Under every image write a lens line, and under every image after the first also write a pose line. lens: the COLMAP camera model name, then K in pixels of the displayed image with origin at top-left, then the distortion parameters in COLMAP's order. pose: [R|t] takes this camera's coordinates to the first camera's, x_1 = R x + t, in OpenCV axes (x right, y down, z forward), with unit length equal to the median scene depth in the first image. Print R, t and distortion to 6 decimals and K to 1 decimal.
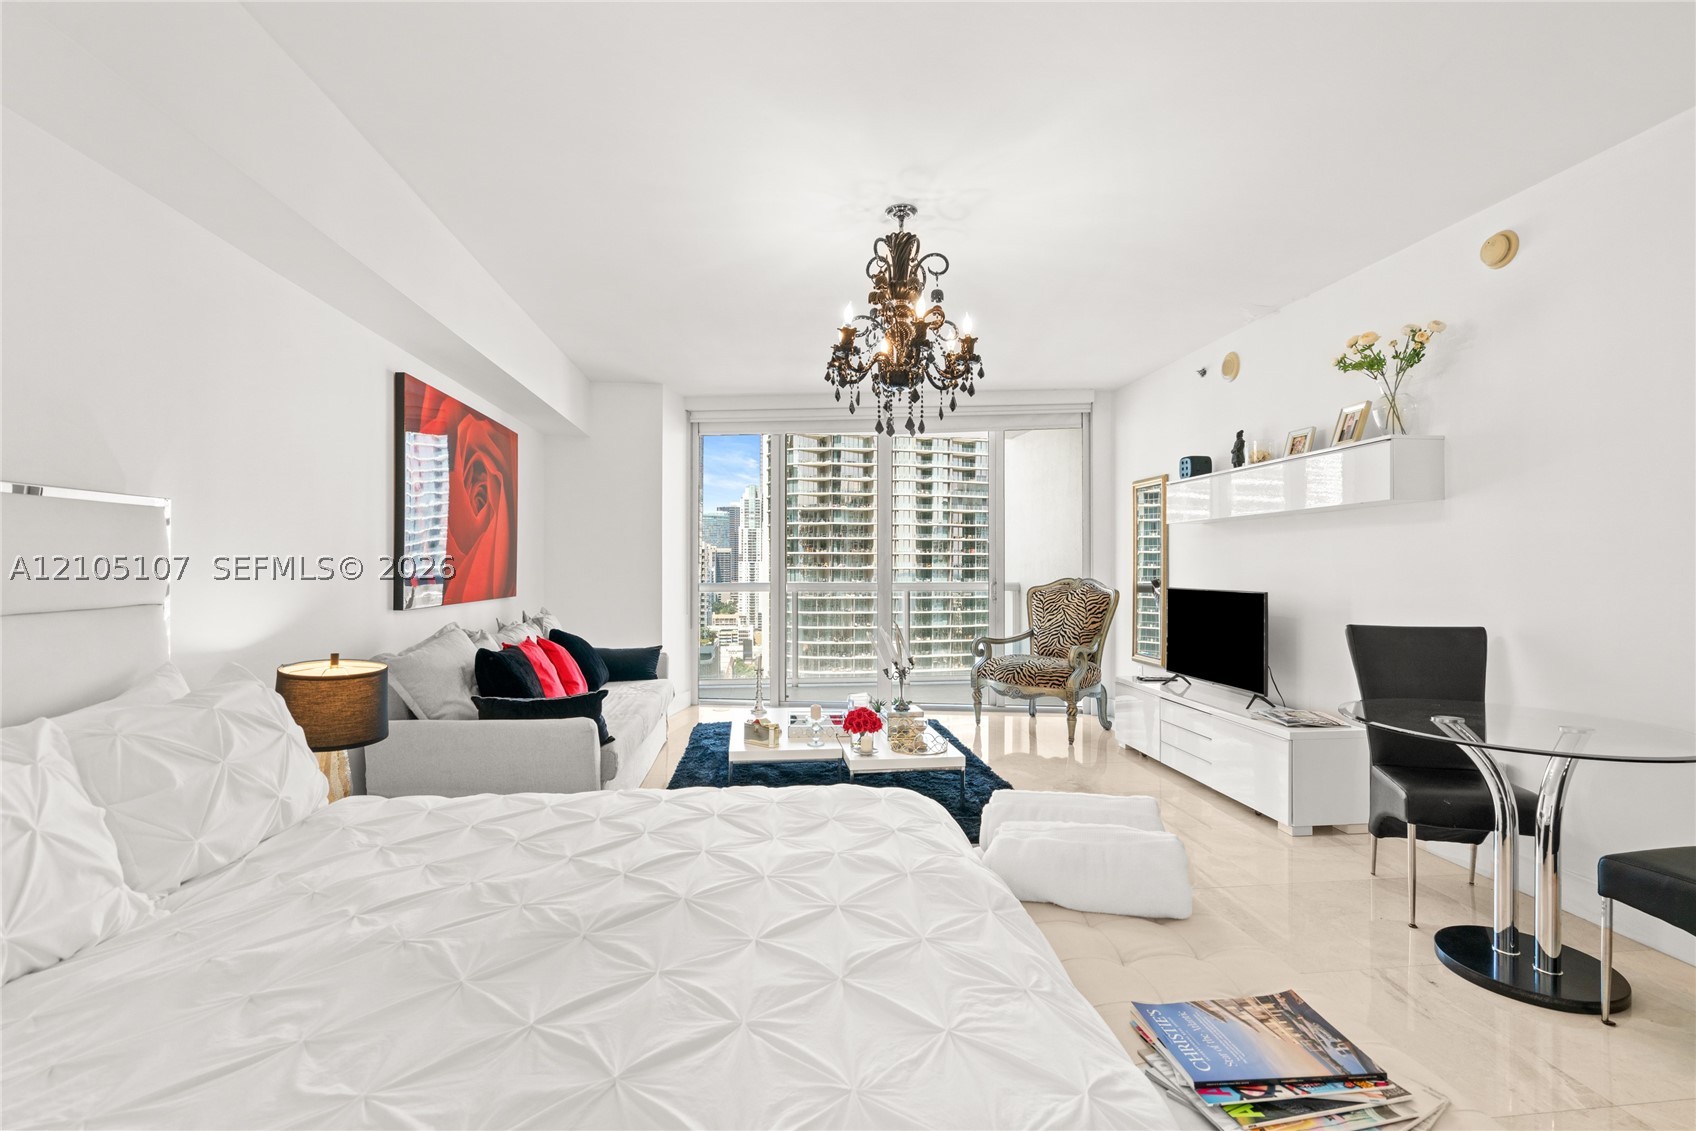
lens RADIAL K [[764.2, 0, 851.8], [0, 764.2, 563.1], [0, 0, 1]] dist [-0.001526, 0.000716]
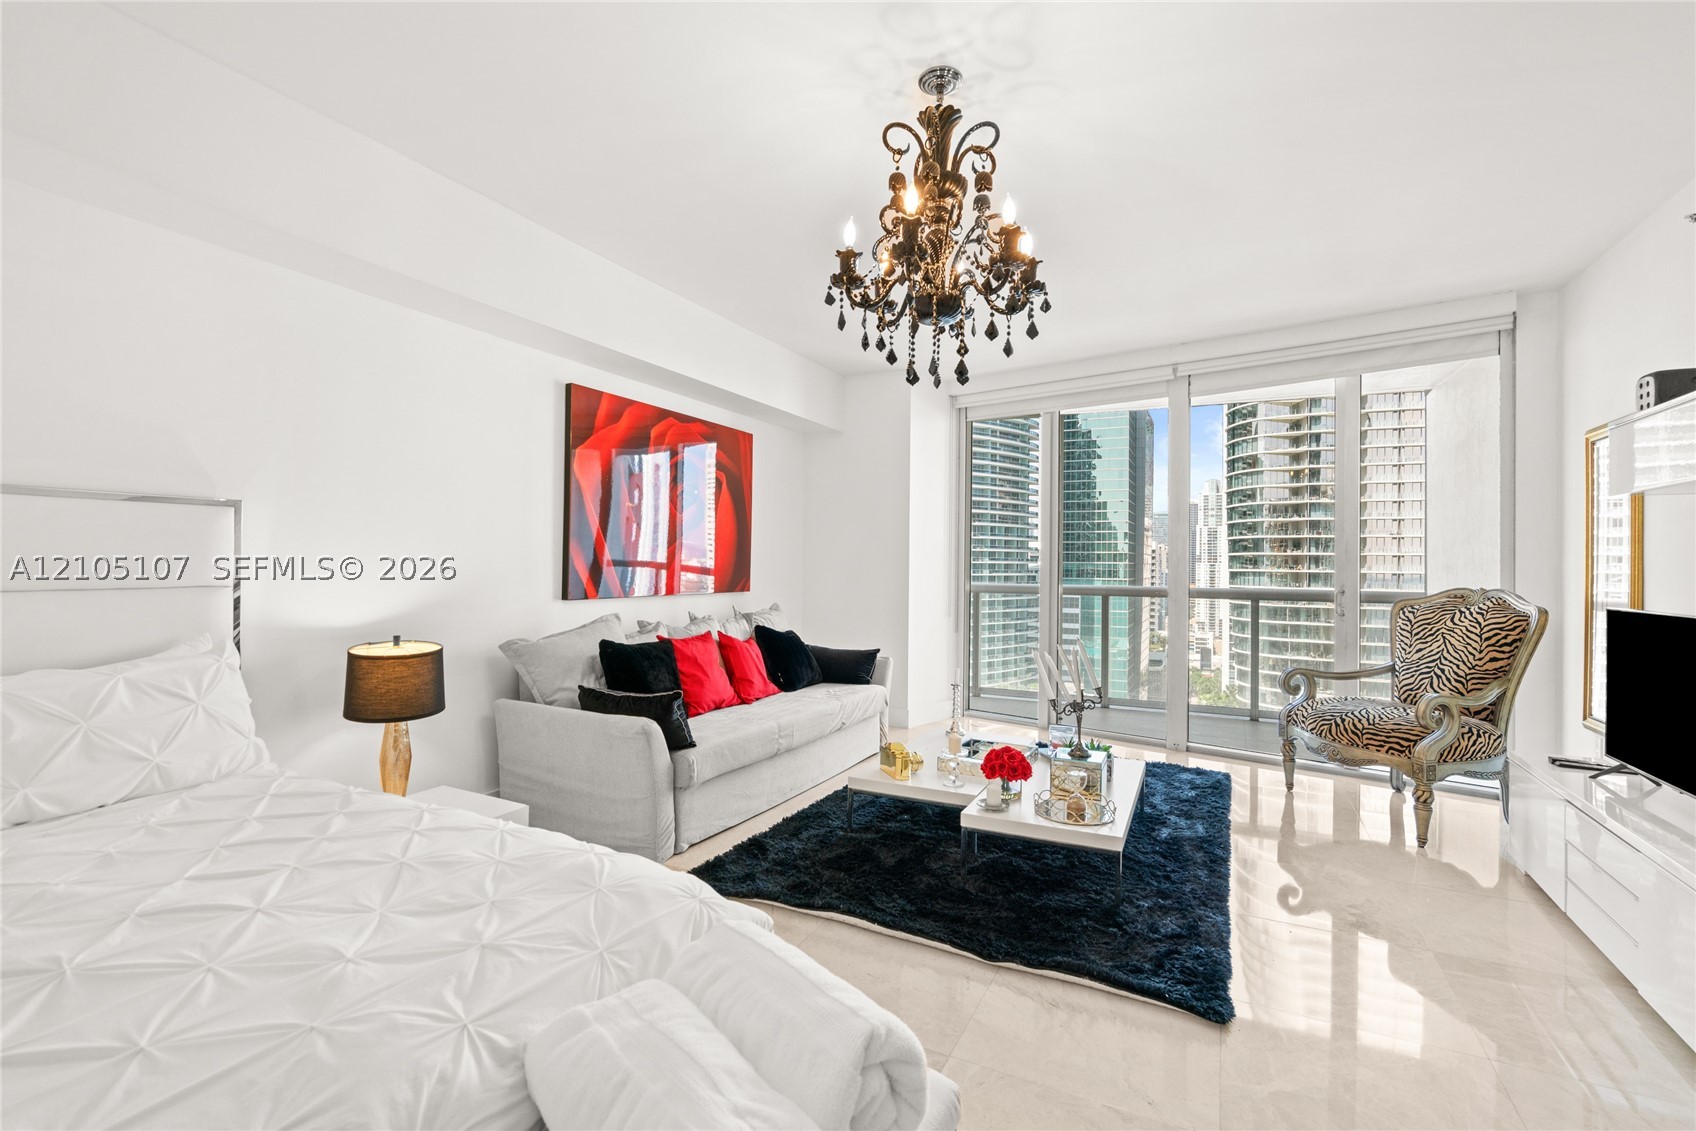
lens RADIAL K [[763.8, 0, 849.0], [0, 763.8, 556.8], [0, 0, 1]] dist [-0.017460, 0.011273]
pose [[0.837864, 0.003912, -0.545865, 0.231160], [-0.008748, 0.999942, -0.006262, 0.002057], [0.545809, 0.010022, 0.837850, 0.202483]]
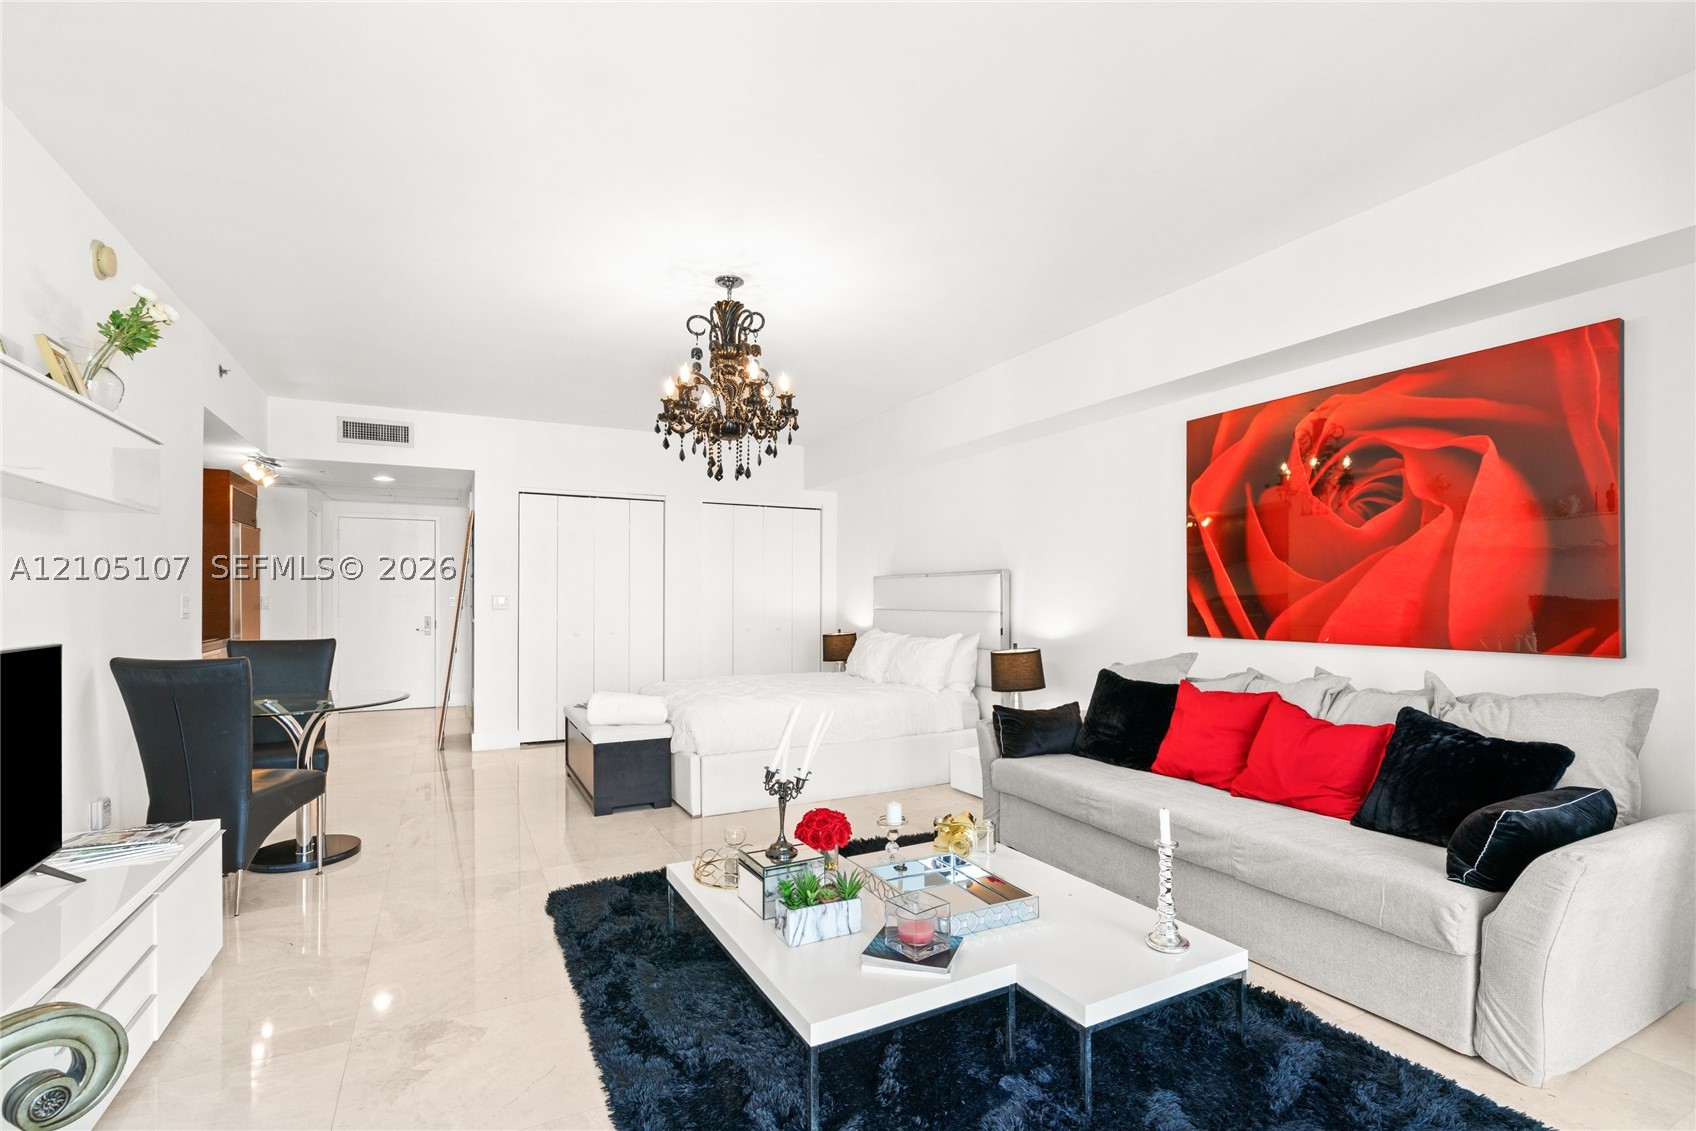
lens RADIAL K [[778.1, 0, 851.9], [0, 778.1, 598.2], [0, 0, 1]] dist [-0.002340, 0.000821]
pose [[-0.935543, -0.002327, -0.353205, 0.177780], [-0.000596, 0.999987, -0.005007, 0.008322], [0.353213, -0.004474, -0.935532, 1.260437]]
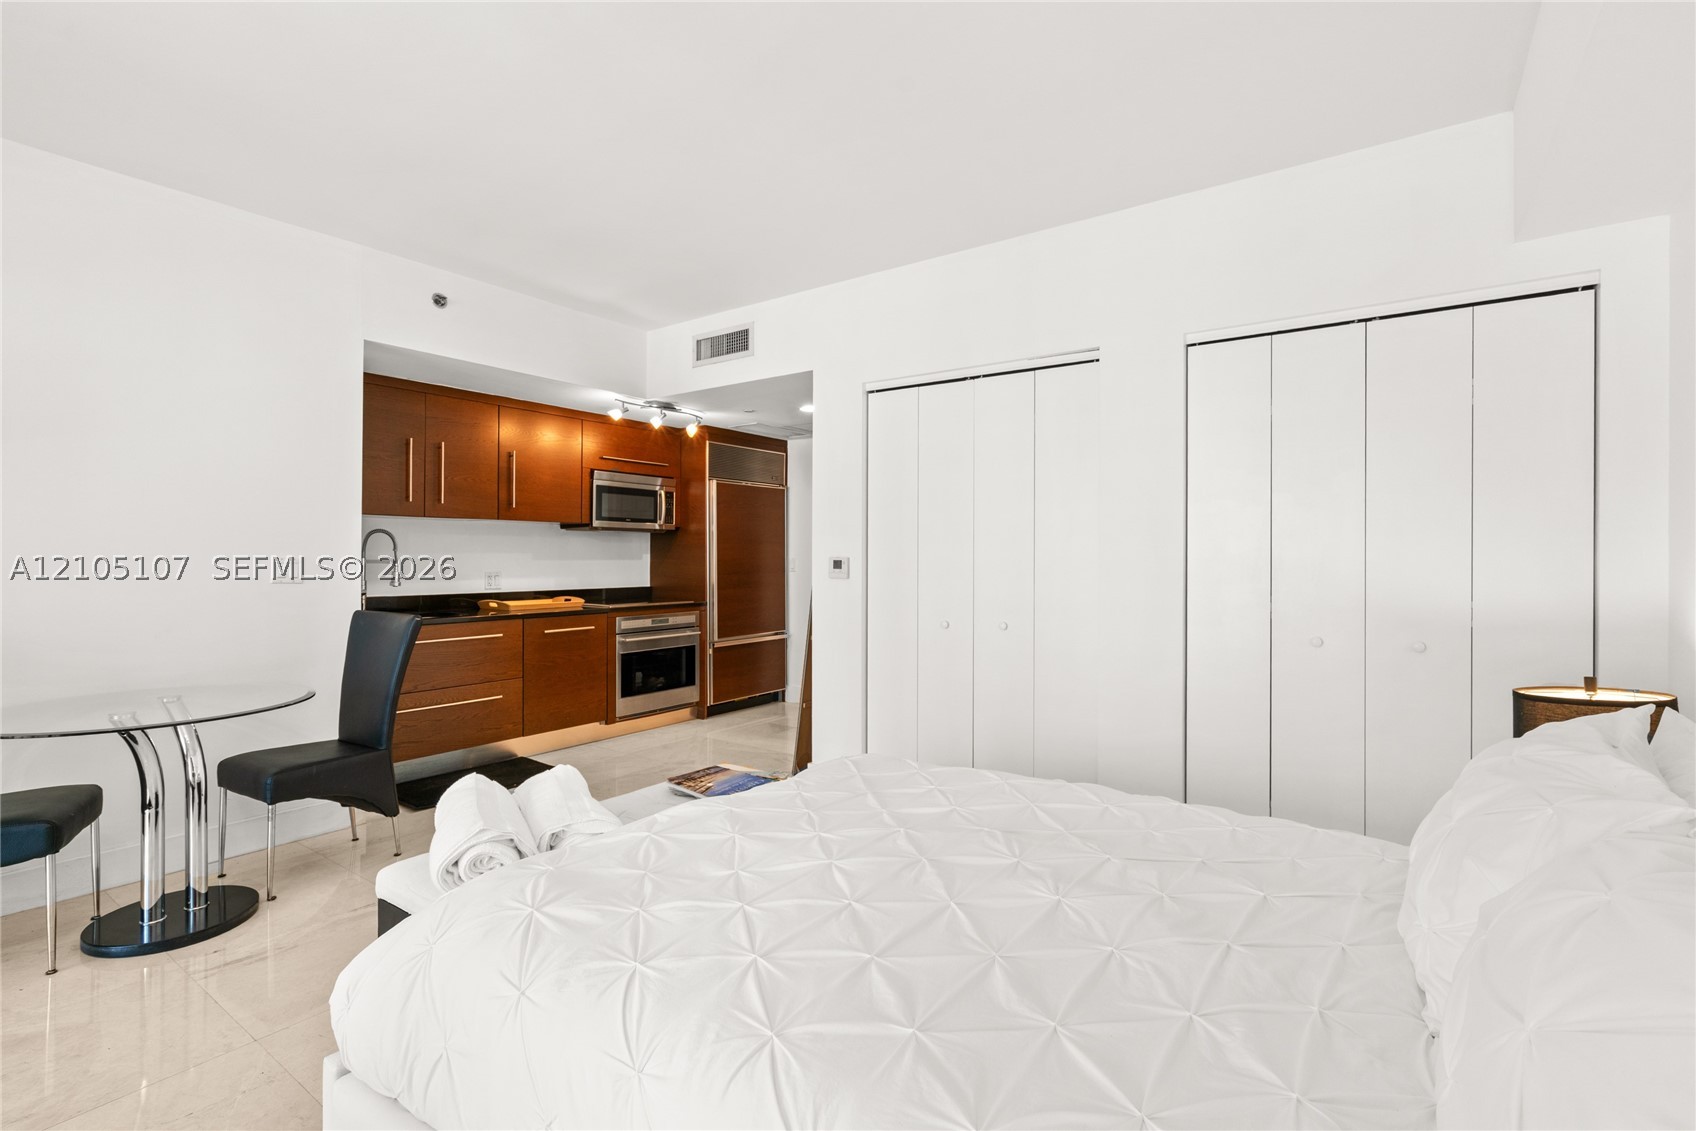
lens RADIAL K [[778.0, 0, 849.3], [0, 778.0, 556.8], [0, 0, 1]] dist [-0.004044, 0.002104]
pose [[-0.741015, -0.004108, 0.671476, -0.260688], [-0.007196, 0.999972, -0.001824, -0.000039], [-0.671450, -0.006184, -0.741024, 0.518348]]
